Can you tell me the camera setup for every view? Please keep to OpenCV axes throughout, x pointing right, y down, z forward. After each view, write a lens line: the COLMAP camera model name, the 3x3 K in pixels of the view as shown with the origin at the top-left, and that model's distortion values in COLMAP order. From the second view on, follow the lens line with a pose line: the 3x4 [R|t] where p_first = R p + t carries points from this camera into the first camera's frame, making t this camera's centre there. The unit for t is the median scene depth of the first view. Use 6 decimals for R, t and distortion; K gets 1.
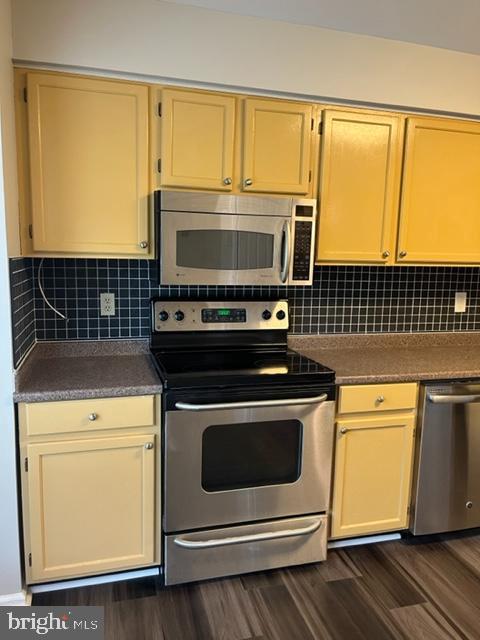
lens RADIAL K [[484.7, 0, 239.0], [0, 484.7, 323.8], [0, 0, 1]] dist [0.034886, -0.037023]
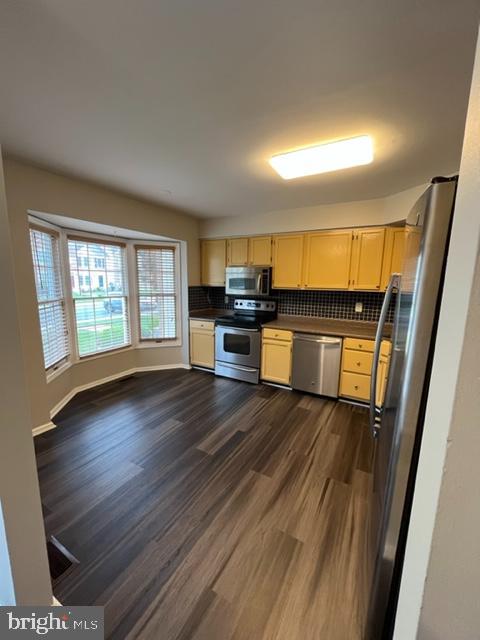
lens RADIAL K [[262.1, 0, 238.5], [0, 262.1, 322.3], [0, 0, 1]] dist [0.000032, 0.000956]
pose [[0.708172, 0.099880, -0.698940, 1.100032], [-0.099670, 0.994172, 0.041082, 0.034477], [0.698969, 0.040570, 0.714000, -0.262219]]
